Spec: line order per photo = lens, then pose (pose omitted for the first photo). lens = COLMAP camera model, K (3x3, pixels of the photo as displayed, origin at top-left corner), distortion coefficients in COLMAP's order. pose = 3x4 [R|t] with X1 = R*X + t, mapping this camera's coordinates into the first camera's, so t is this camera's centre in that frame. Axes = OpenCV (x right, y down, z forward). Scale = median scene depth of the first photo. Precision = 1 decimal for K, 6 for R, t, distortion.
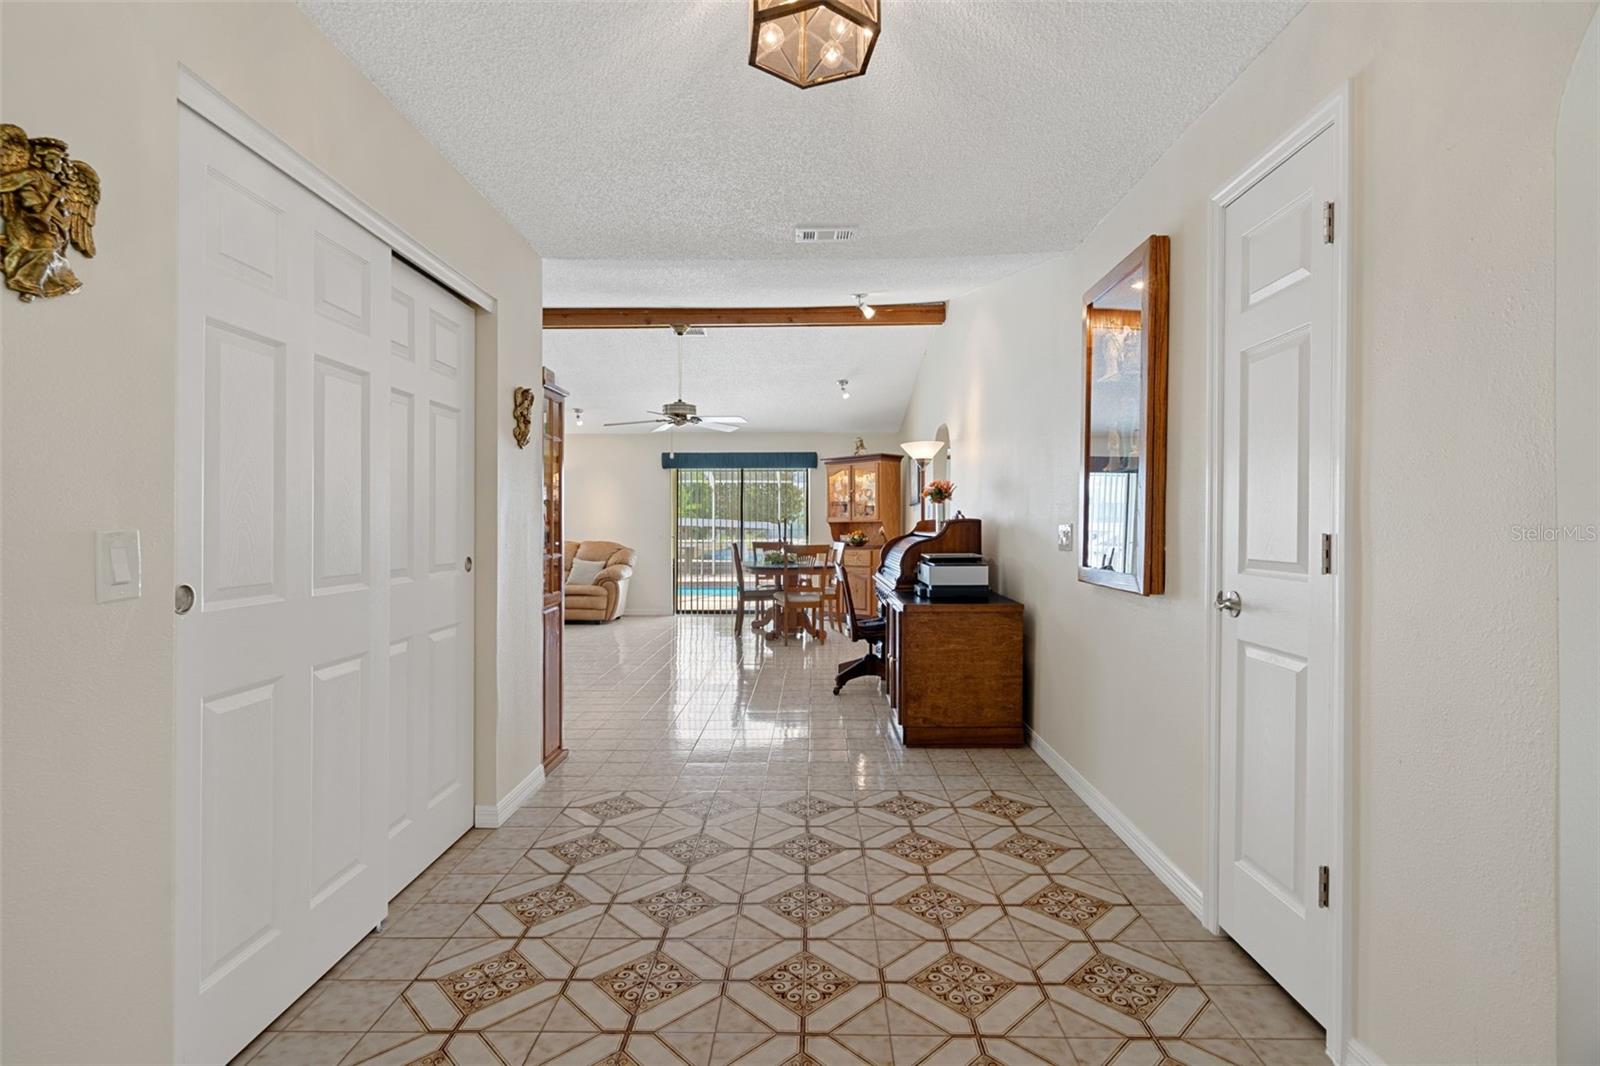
lens RADIAL K [[768.4, 0, 800.5], [0, 768.4, 535.0], [0, 0, 1]] dist [-0.000540, 0.000003]
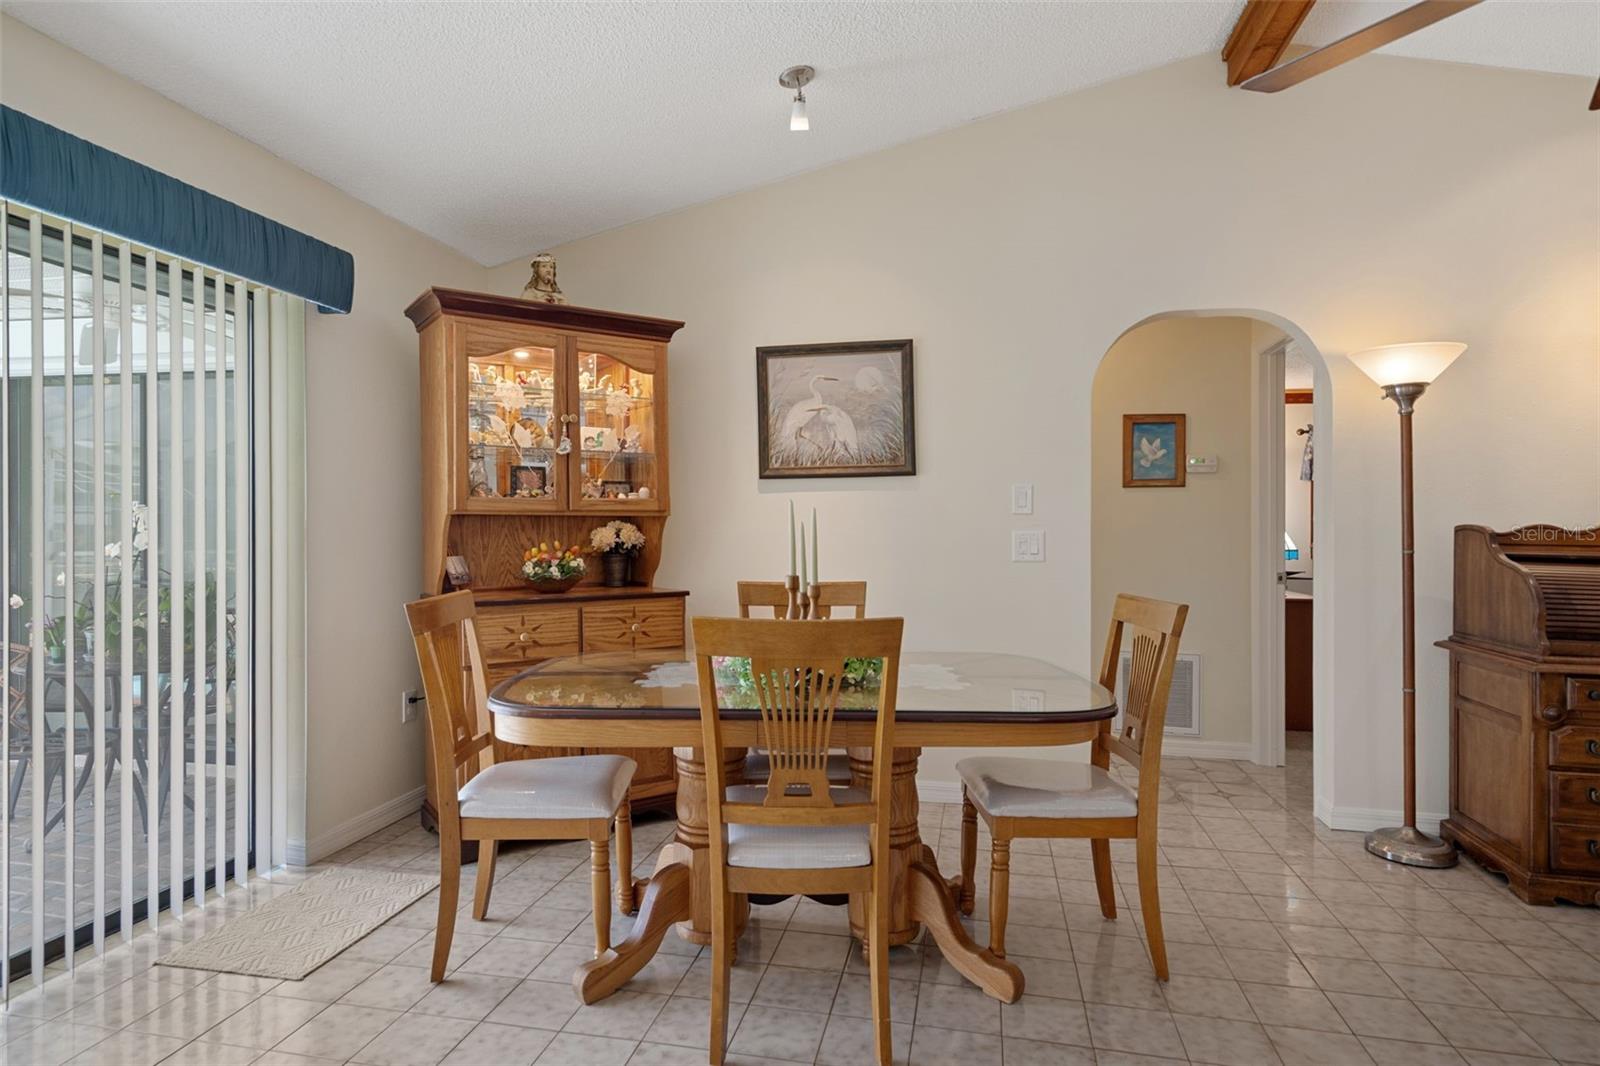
lens RADIAL K [[880.8, 0, 780.6], [0, 880.8, 539.2], [0, 0, 1]] dist [-0.000459, 0.003753]
pose [[0.190052, -0.016328, 0.981638, -0.265095], [-0.001119, 0.999857, 0.016848, -0.013542], [-0.981773, -0.004300, 0.190006, 0.821211]]
